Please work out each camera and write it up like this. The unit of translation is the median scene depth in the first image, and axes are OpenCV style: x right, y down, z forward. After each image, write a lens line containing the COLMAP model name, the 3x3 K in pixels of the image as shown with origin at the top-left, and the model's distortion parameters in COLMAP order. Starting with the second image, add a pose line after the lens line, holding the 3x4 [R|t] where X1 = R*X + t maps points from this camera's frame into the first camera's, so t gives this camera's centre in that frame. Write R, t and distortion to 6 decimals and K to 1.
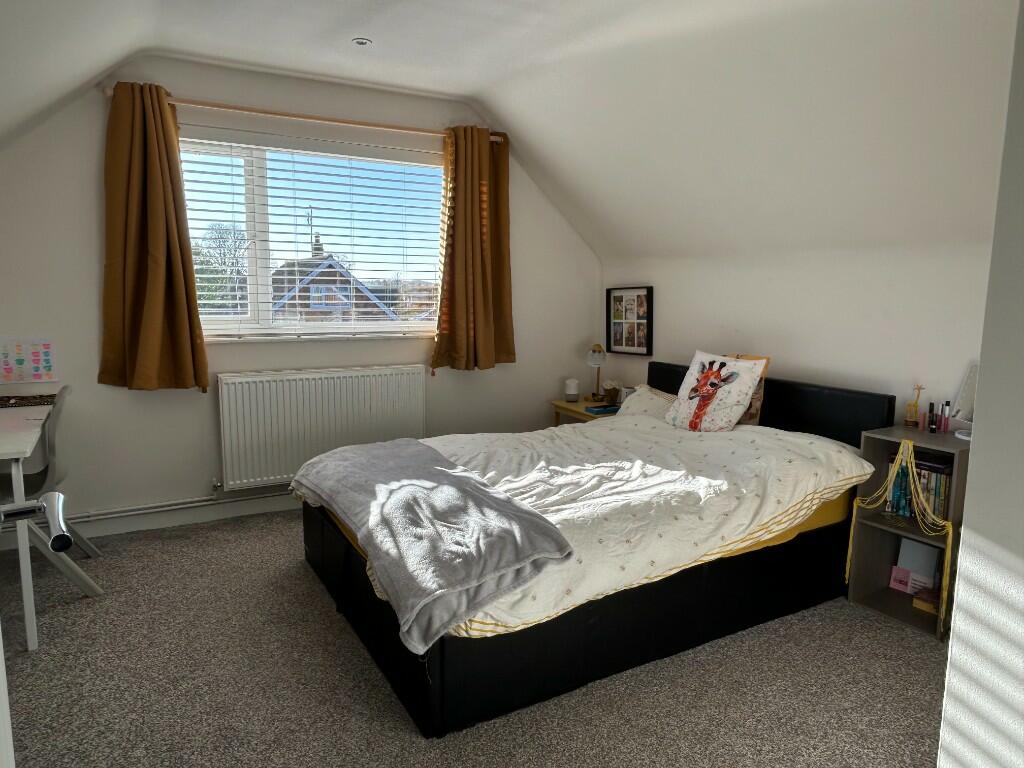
lens RADIAL K [[672.7, 0, 511.9], [0, 672.7, 384.2], [0, 0, 1]] dist [0.011928, -0.000612]
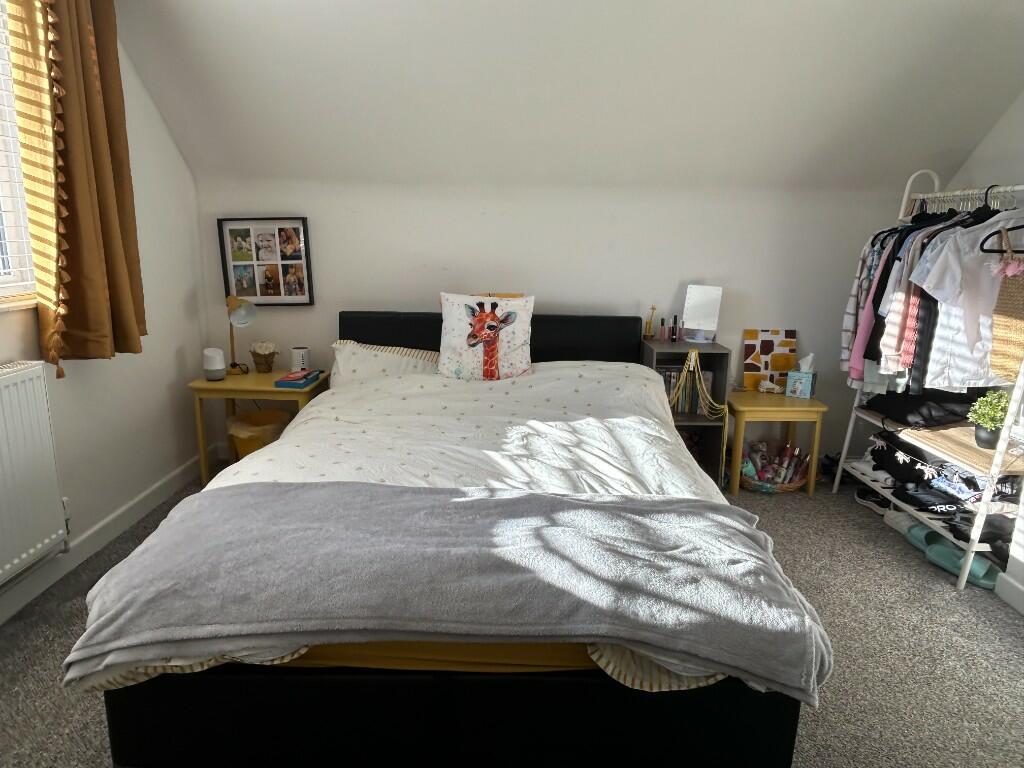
lens RADIAL K [[672.7, 0, 510.6], [0, 672.7, 385.3], [0, 0, 1]] dist [0.011928, -0.000612]
pose [[0.491969, -0.194146, 0.848690, -0.511618], [0.107026, 0.980911, 0.162352, -0.071328], [-0.864009, 0.010960, 0.503357, 0.517616]]
